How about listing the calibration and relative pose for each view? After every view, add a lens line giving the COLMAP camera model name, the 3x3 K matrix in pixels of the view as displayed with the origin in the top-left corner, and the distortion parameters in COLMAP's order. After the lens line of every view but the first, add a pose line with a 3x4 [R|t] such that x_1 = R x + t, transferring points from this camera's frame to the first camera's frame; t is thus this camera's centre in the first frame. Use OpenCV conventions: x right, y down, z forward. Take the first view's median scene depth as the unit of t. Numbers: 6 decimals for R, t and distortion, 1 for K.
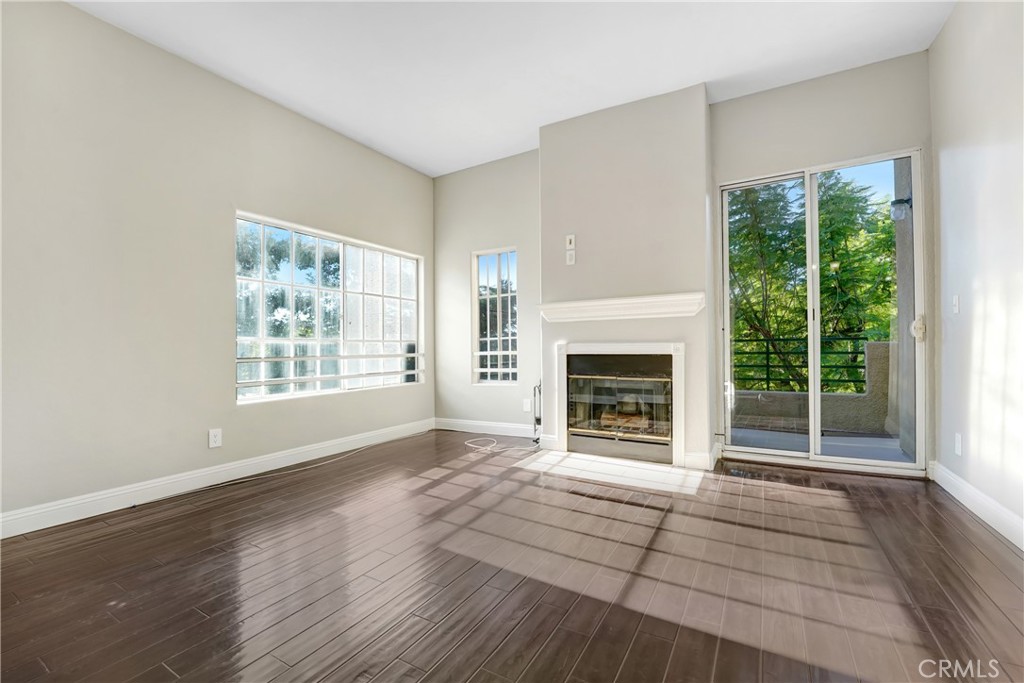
lens RADIAL K [[421.2, 0, 509.8], [0, 421.2, 351.7], [0, 0, 1]] dist [-0.043427, -0.000082]
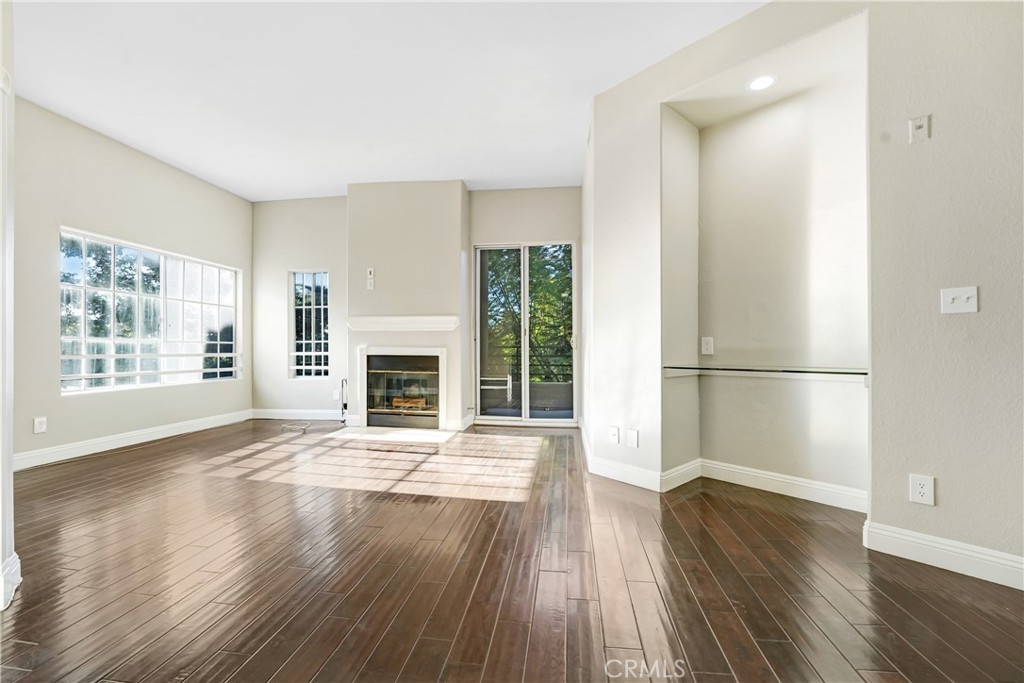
lens RADIAL K [[420.0, 0, 514.5], [0, 420.0, 361.2], [0, 0, 1]] dist [-0.024394, 0.000070]
pose [[0.914988, 0.005054, 0.403450, 0.023953], [-0.011993, 0.999820, 0.014675, 0.000458], [-0.403303, -0.018266, 0.914884, -0.399281]]
